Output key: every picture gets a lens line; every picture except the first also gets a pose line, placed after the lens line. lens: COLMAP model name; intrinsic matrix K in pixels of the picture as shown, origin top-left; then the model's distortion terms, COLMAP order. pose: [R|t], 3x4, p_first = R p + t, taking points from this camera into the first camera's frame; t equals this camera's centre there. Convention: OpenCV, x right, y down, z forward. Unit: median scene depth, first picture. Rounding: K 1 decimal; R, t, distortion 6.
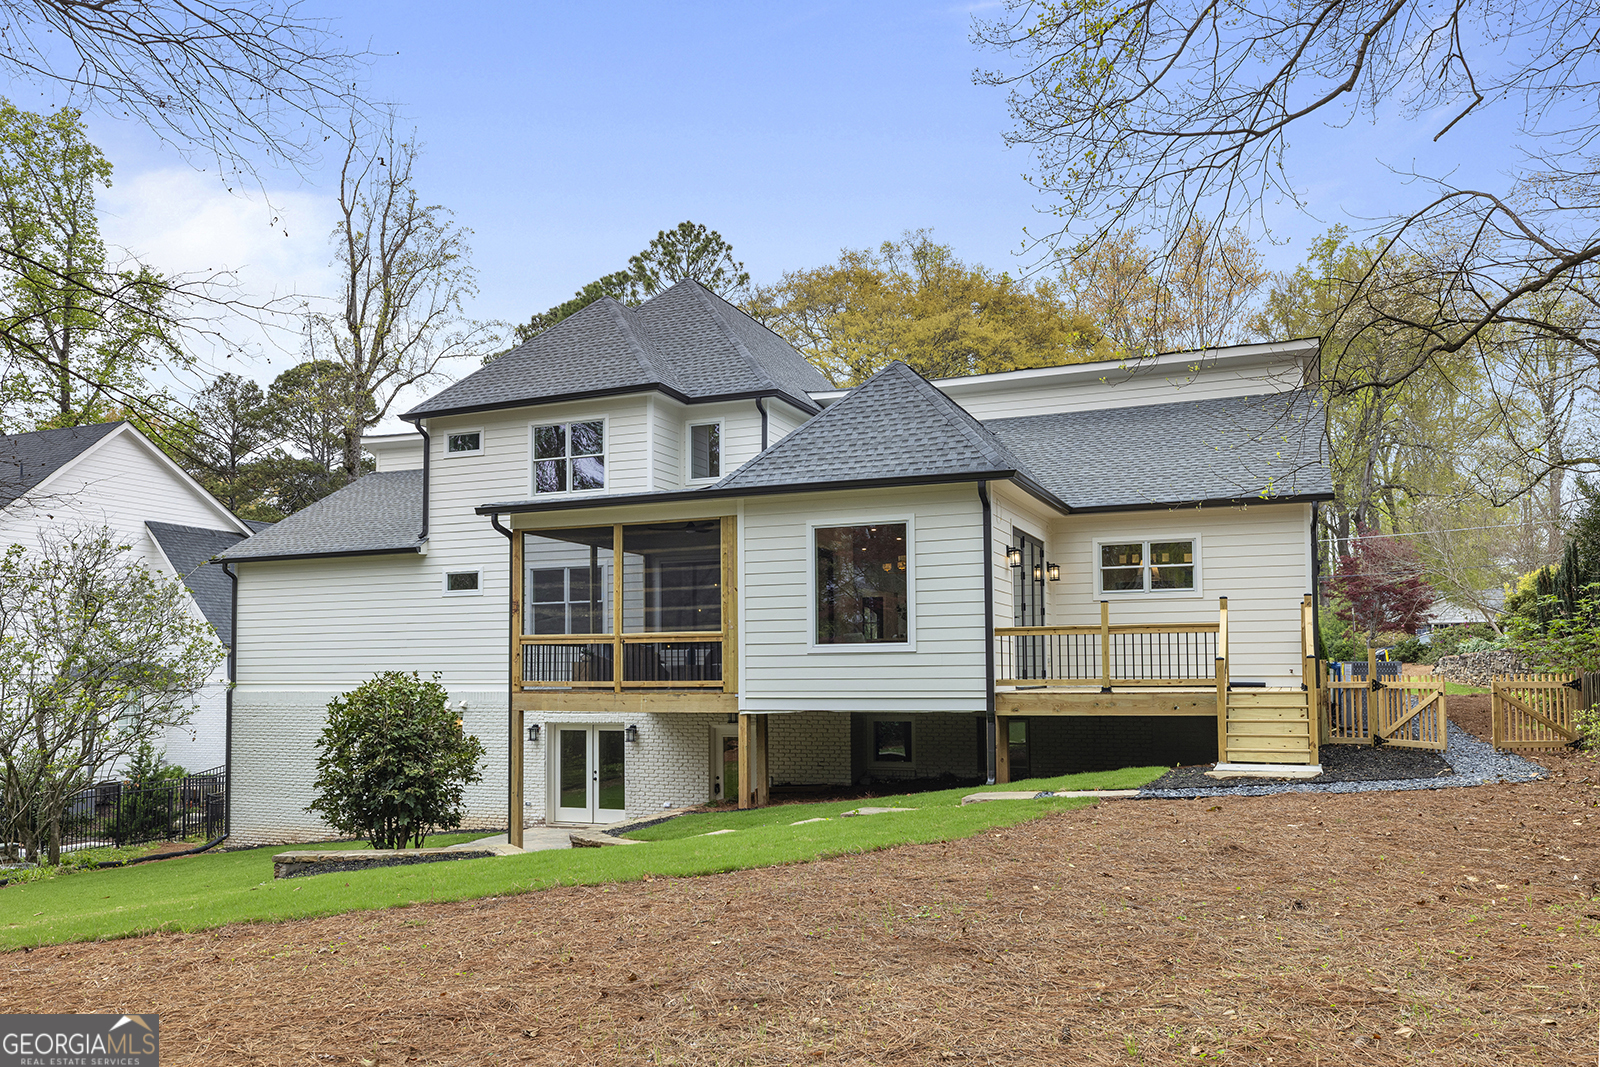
lens RADIAL K [[1151.6, 0, 800.9], [0, 1151.6, 526.7], [0, 0, 1]] dist [-0.012562, 0.002450]
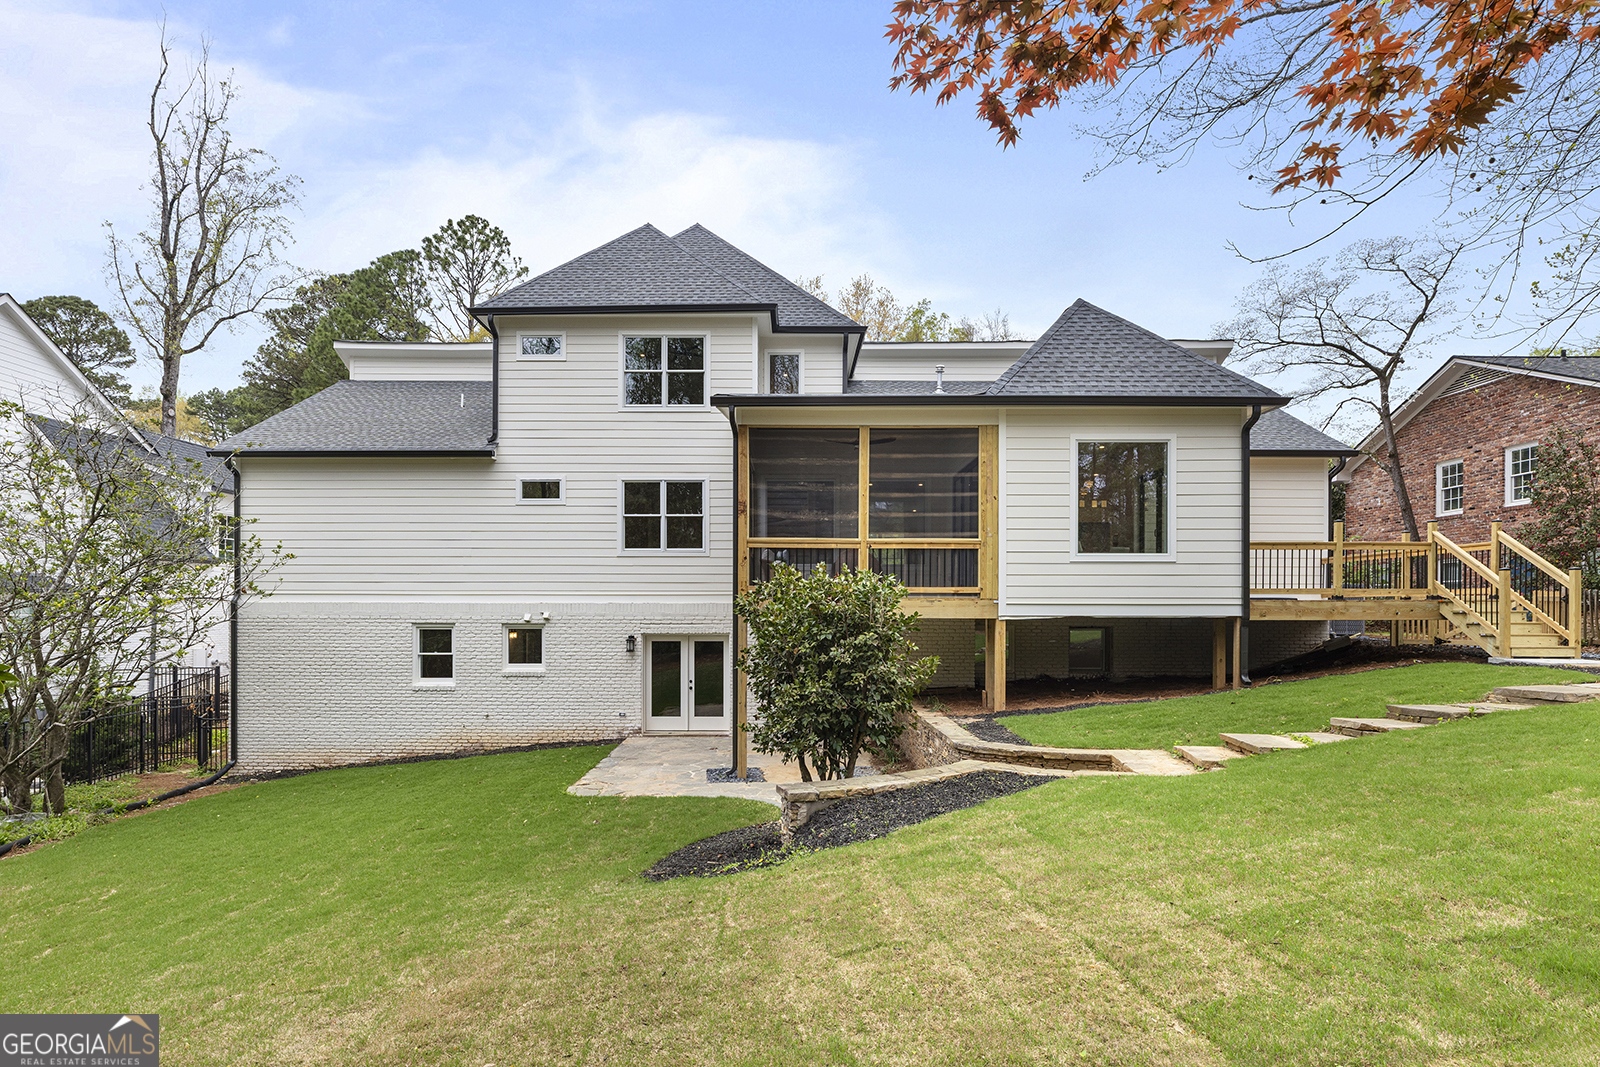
lens RADIAL K [[854.8, 0, 800.3], [0, 854.8, 548.4], [0, 0, 1]] dist [-0.001180, 0.000008]
pose [[0.937216, 0.033322, 0.347154, -0.372379], [-0.053151, 0.997444, 0.047750, 0.056245], [-0.344676, -0.063204, 0.936592, 0.274270]]
